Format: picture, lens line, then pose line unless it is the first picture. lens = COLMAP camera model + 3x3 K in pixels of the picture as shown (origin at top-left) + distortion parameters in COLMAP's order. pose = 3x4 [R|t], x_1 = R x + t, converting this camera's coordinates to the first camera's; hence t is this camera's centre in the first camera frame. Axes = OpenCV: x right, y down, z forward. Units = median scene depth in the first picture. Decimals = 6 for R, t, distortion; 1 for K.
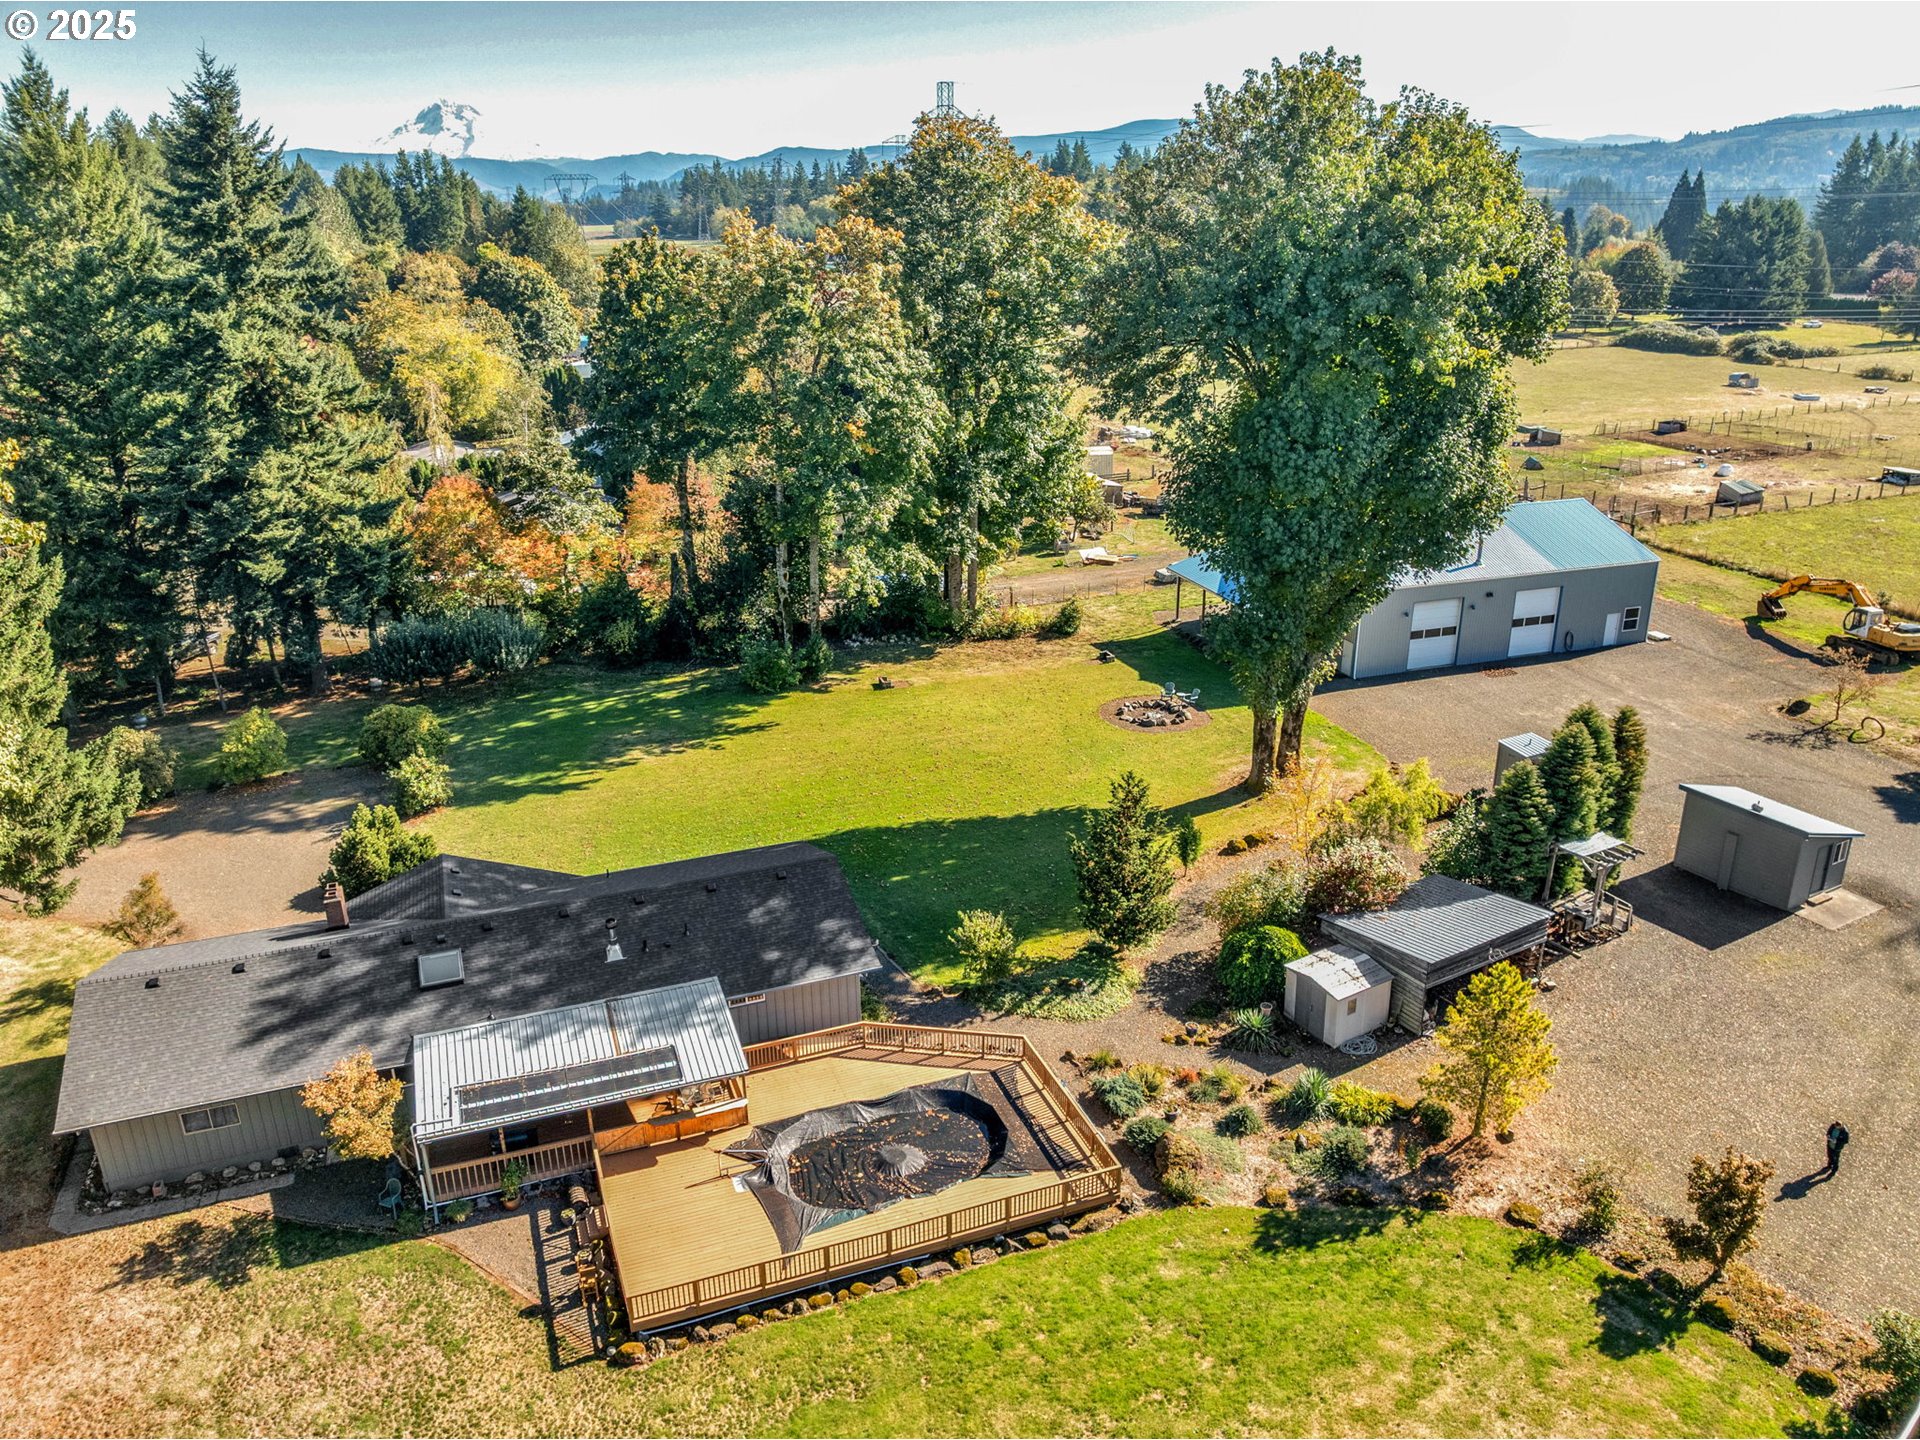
lens RADIAL K [[1356.9, 0, 969.1], [0, 1356.9, 726.9], [0, 0, 1]] dist [-0.045763, 0.011646]
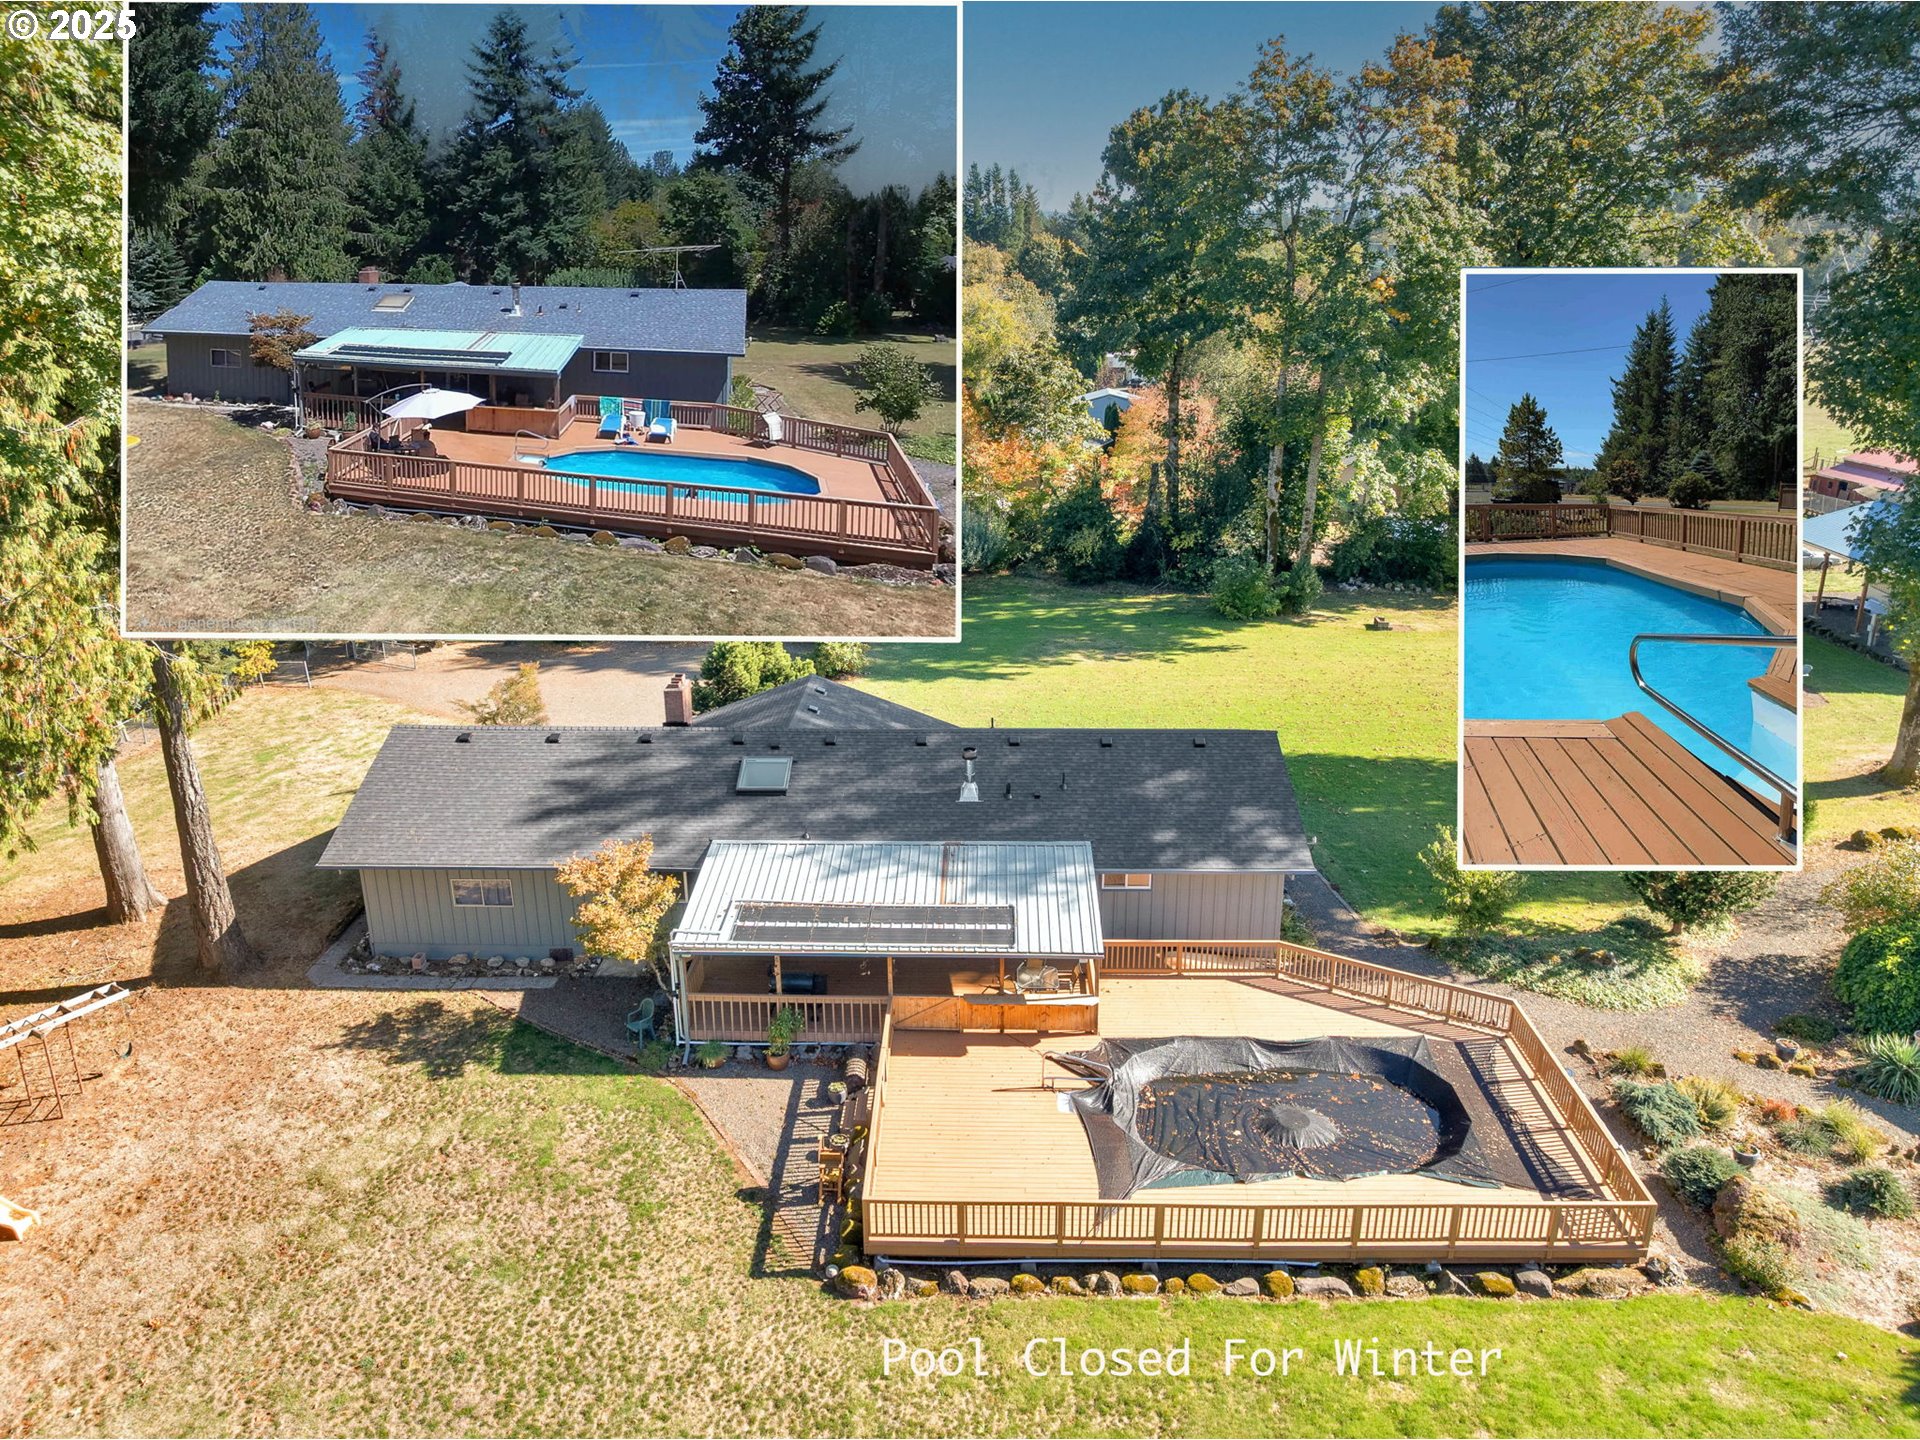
lens RADIAL K [[1356.9, 0, 962.3], [0, 1356.9, 718.8], [0, 0, 1]] dist [-0.045763, 0.011646]
pose [[0.924700, 0.123965, -0.359947, 0.010744], [-0.139218, 0.990122, -0.016653, 0.150023], [0.354327, 0.065510, 0.932824, 0.287241]]
